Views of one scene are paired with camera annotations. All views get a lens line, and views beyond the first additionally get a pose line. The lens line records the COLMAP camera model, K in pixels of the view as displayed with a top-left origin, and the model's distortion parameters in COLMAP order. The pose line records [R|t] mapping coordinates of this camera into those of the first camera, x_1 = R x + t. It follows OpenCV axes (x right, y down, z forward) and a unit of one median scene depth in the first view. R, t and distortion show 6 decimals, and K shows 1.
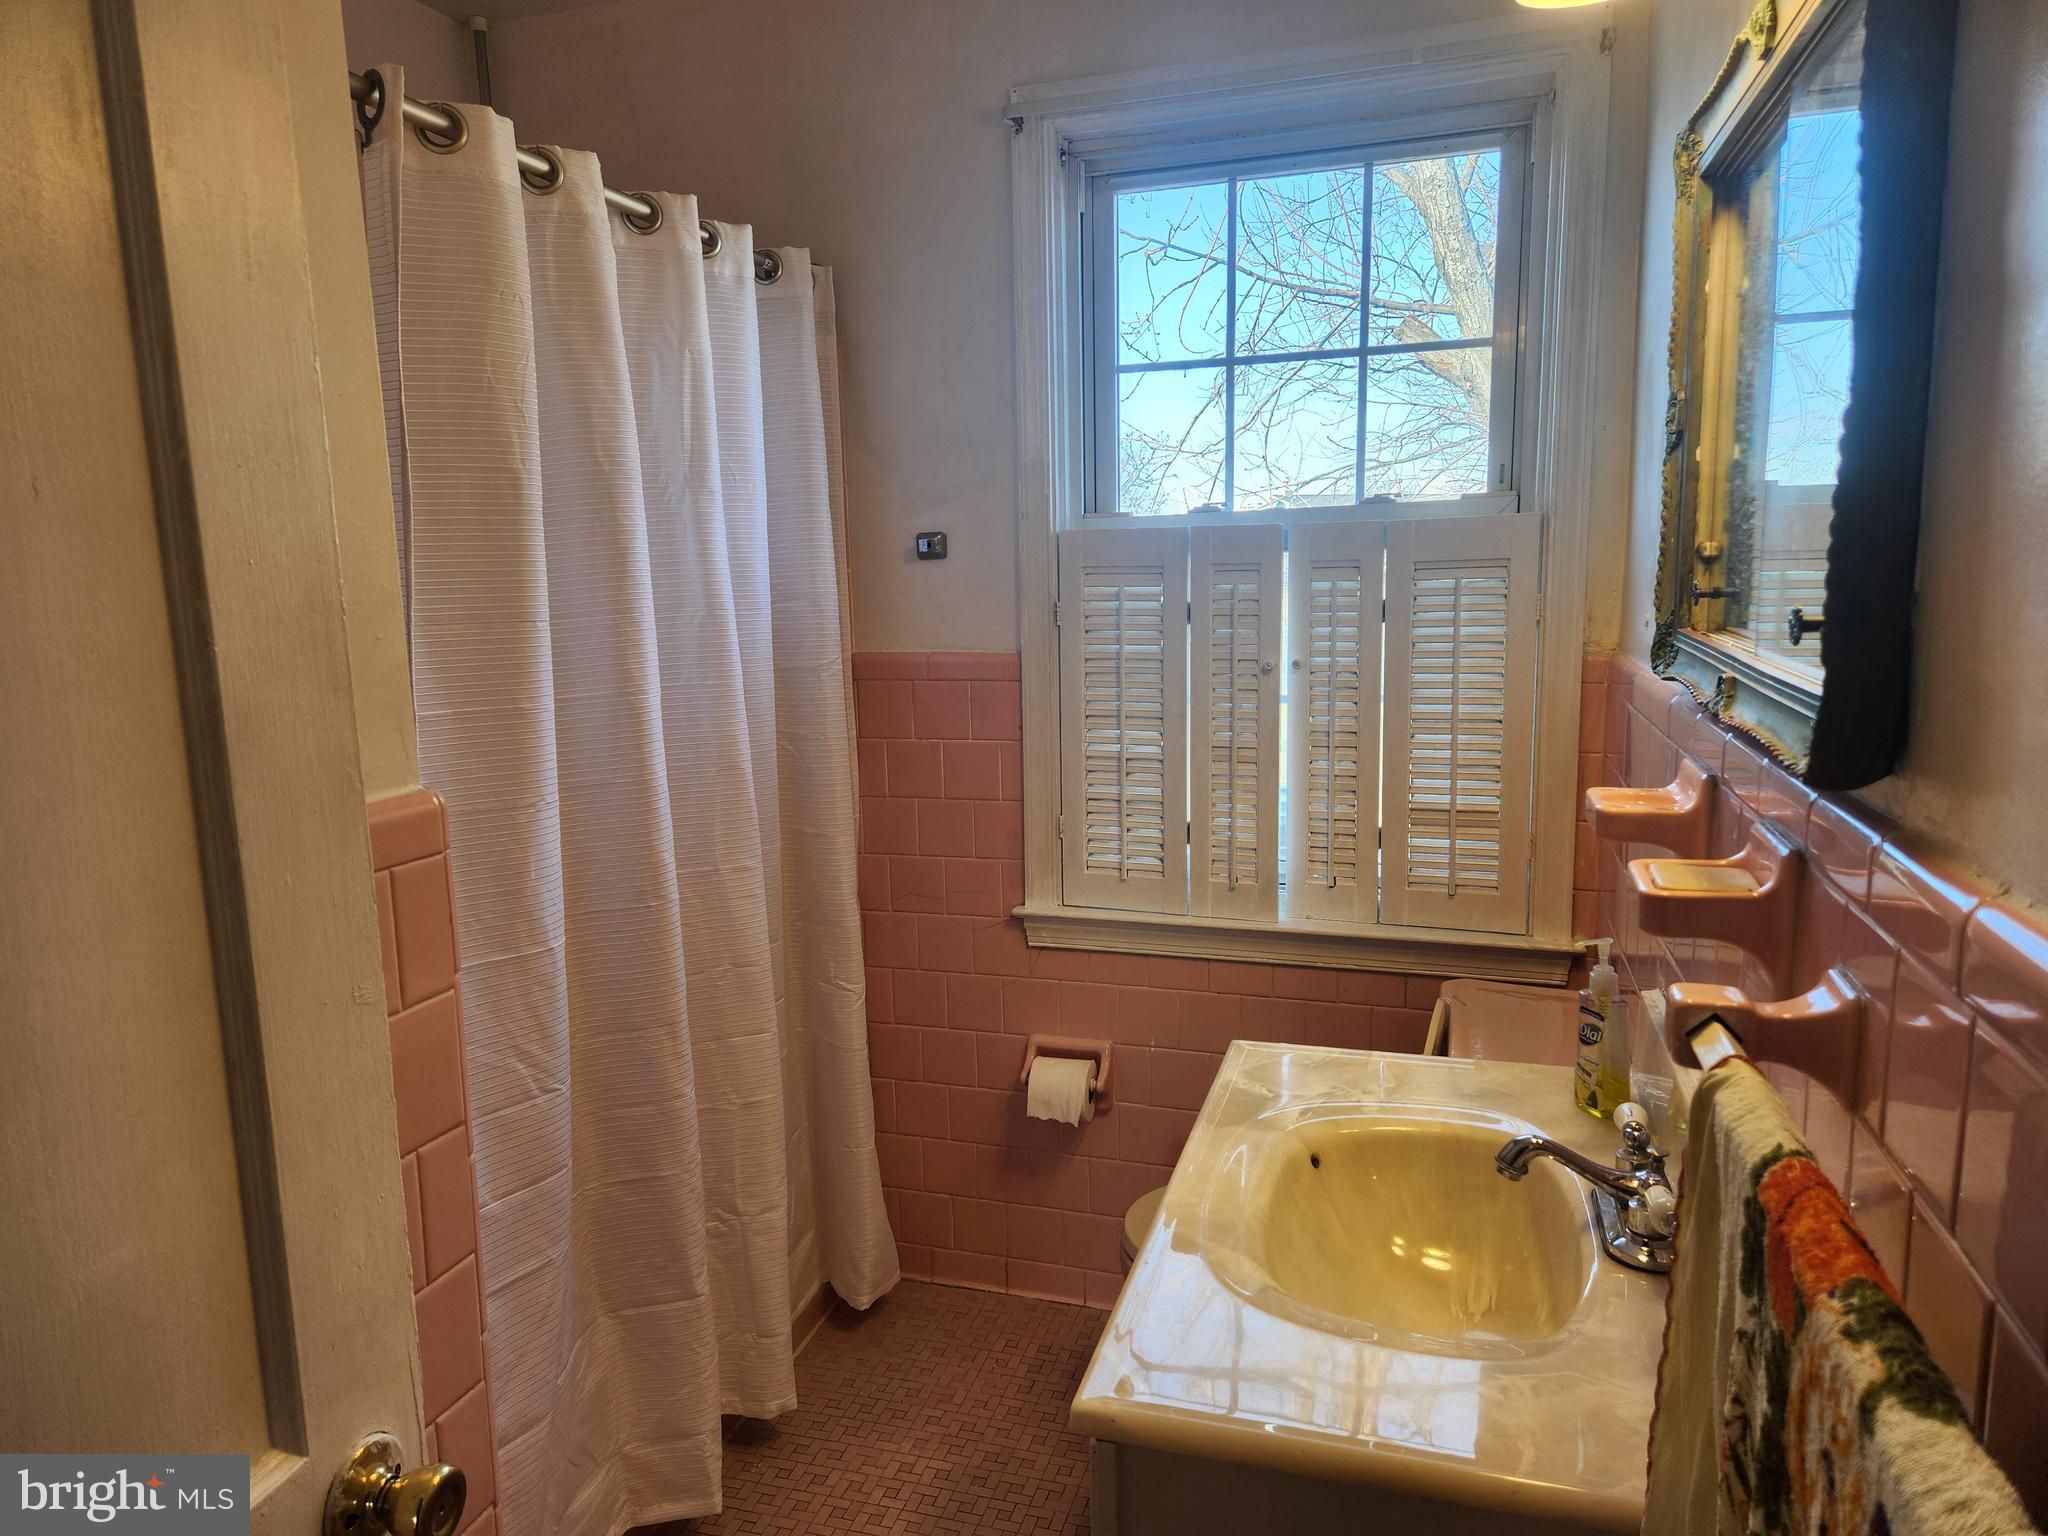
lens RADIAL K [[1372.9, 0, 1014.2], [0, 1372.9, 760.4], [0, 0, 1]] dist [0.066767, -0.019466]
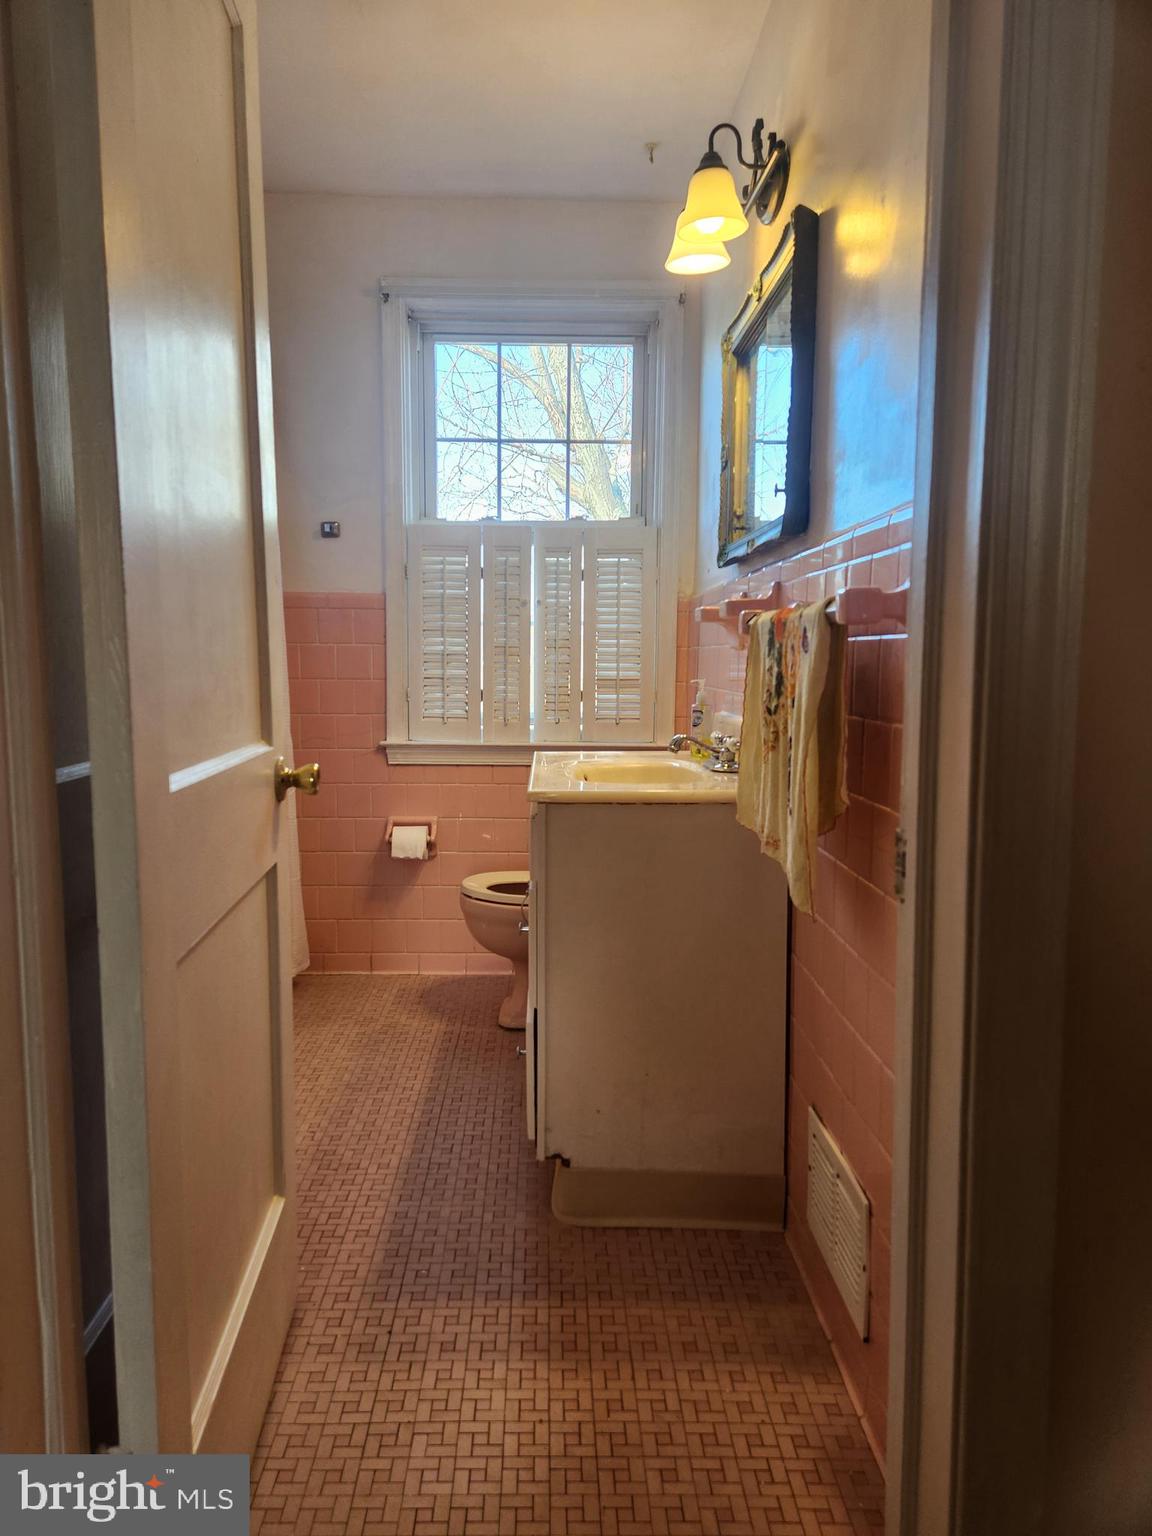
lens RADIAL K [[1029.7, 0, 574.9], [0, 1029.7, 770.8], [0, 0, 1]] dist [0.066767, -0.019466]
pose [[0.944847, -0.004623, 0.327480, -0.209700], [0.019074, 0.998980, -0.040930, 0.217529], [-0.326957, 0.044919, 0.943971, -0.335230]]
